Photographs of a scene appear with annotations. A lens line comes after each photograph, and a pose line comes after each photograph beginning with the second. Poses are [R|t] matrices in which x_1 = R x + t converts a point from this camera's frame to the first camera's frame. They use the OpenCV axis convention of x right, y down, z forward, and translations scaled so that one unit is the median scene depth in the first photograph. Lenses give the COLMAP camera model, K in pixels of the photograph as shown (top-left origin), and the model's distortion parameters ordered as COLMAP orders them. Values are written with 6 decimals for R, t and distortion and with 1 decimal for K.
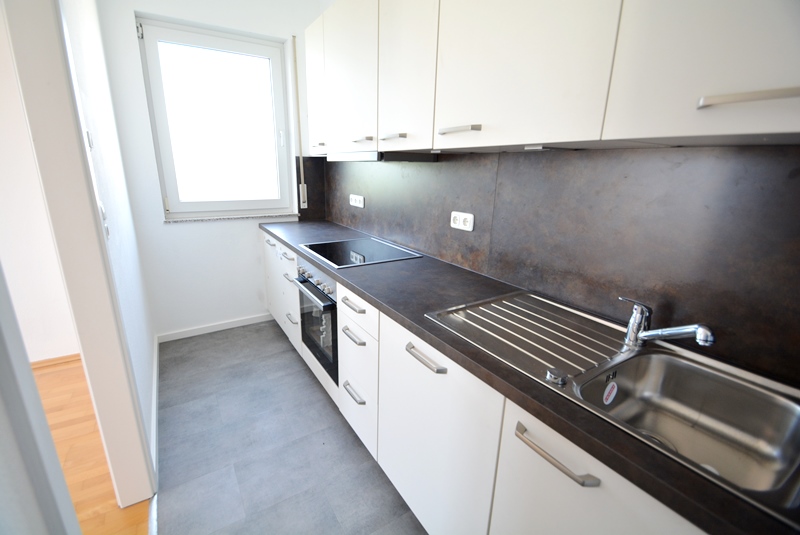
lens RADIAL K [[354.5, 0, 392.7], [0, 354.5, 268.1], [0, 0, 1]] dist [-0.001978, -0.000120]
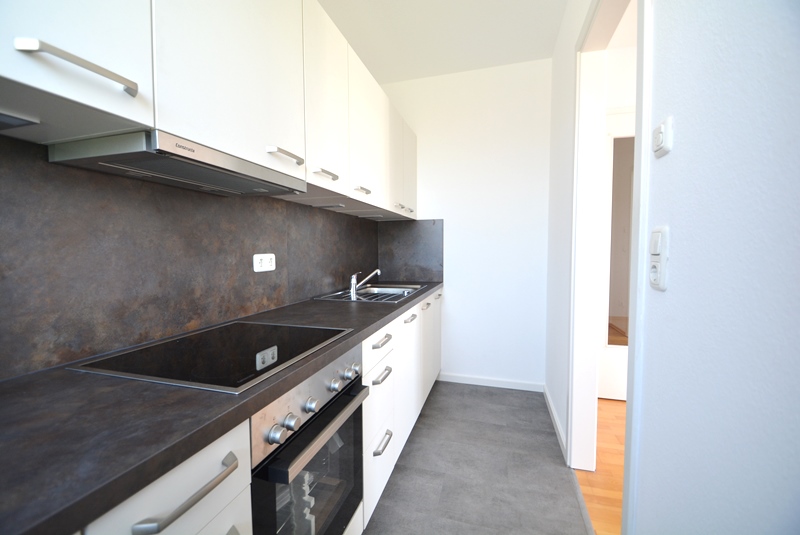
lens RADIAL K [[354.5, 0, 393.0], [0, 354.5, 267.7], [0, 0, 1]] dist [-0.001978, -0.000120]
pose [[-0.665471, -0.046751, 0.744958, -0.781532], [0.204471, 0.948442, 0.242175, -0.290804], [-0.717872, 0.313482, -0.621602, 1.395930]]
